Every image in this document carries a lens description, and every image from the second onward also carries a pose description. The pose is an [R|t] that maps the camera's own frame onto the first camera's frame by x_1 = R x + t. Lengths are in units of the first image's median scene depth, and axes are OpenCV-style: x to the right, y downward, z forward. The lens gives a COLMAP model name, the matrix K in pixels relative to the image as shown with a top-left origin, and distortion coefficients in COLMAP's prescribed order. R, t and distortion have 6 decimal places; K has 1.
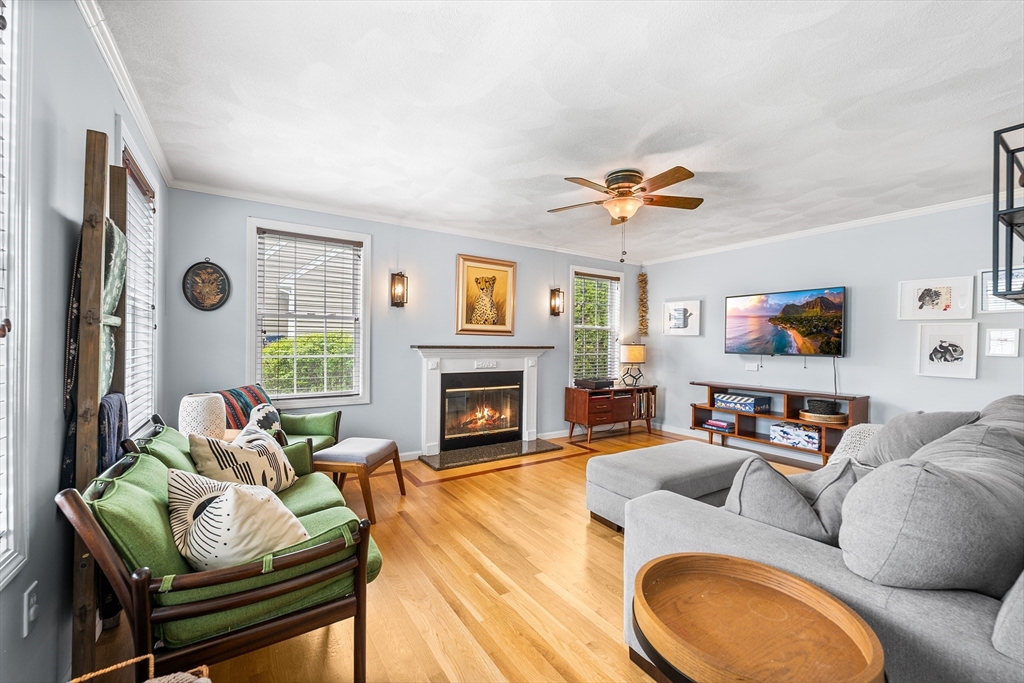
lens RADIAL K [[411.9, 0, 511.6], [0, 411.9, 344.3], [0, 0, 1]] dist [-0.001860, -0.000252]
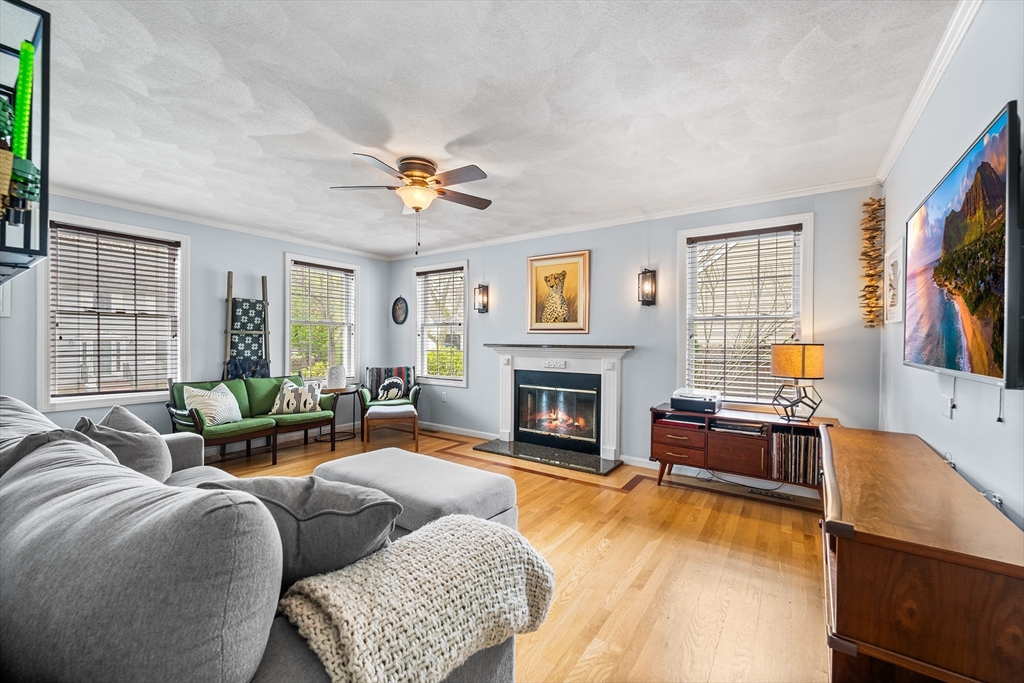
lens RADIAL K [[411.9, 0, 514.4], [0, 411.9, 343.0], [0, 0, 1]] dist [-0.001860, -0.000252]
pose [[0.378507, -0.002581, -0.925595, 0.786386], [-0.003867, 0.999983, -0.004370, 0.004135], [0.925590, 0.005233, 0.378491, 0.542301]]
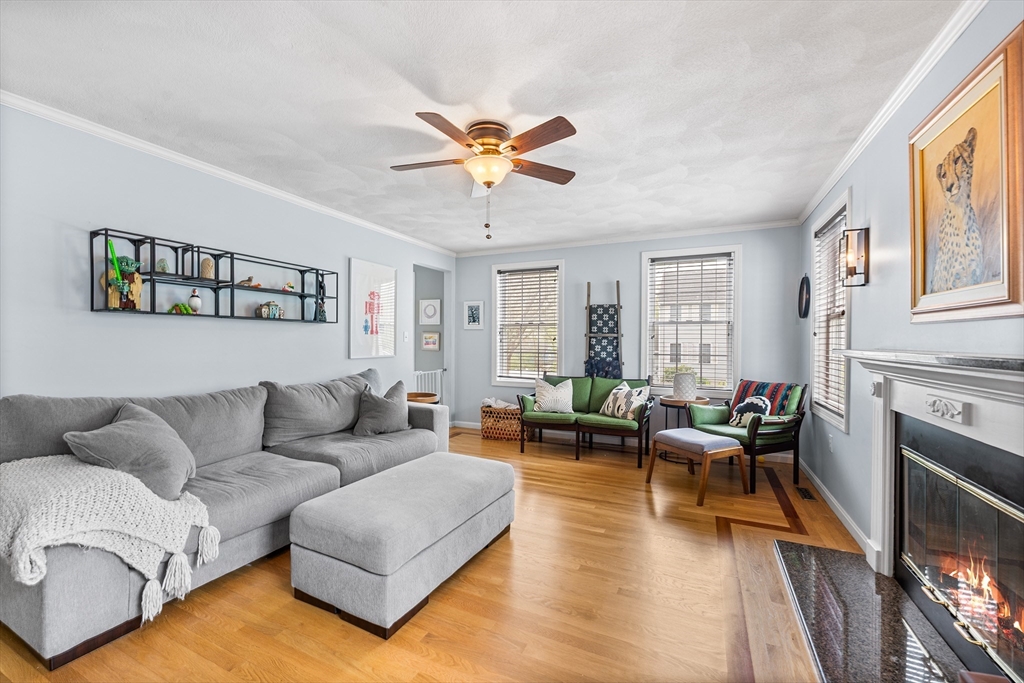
lens RADIAL K [[411.9, 0, 510.8], [0, 411.9, 340.5], [0, 0, 1]] dist [-0.001860, -0.000252]
pose [[-0.852578, -0.018967, -0.522255, 0.414164], [-0.017243, 0.999818, -0.008163, 0.003166], [0.522315, 0.002046, -0.852750, 1.086933]]
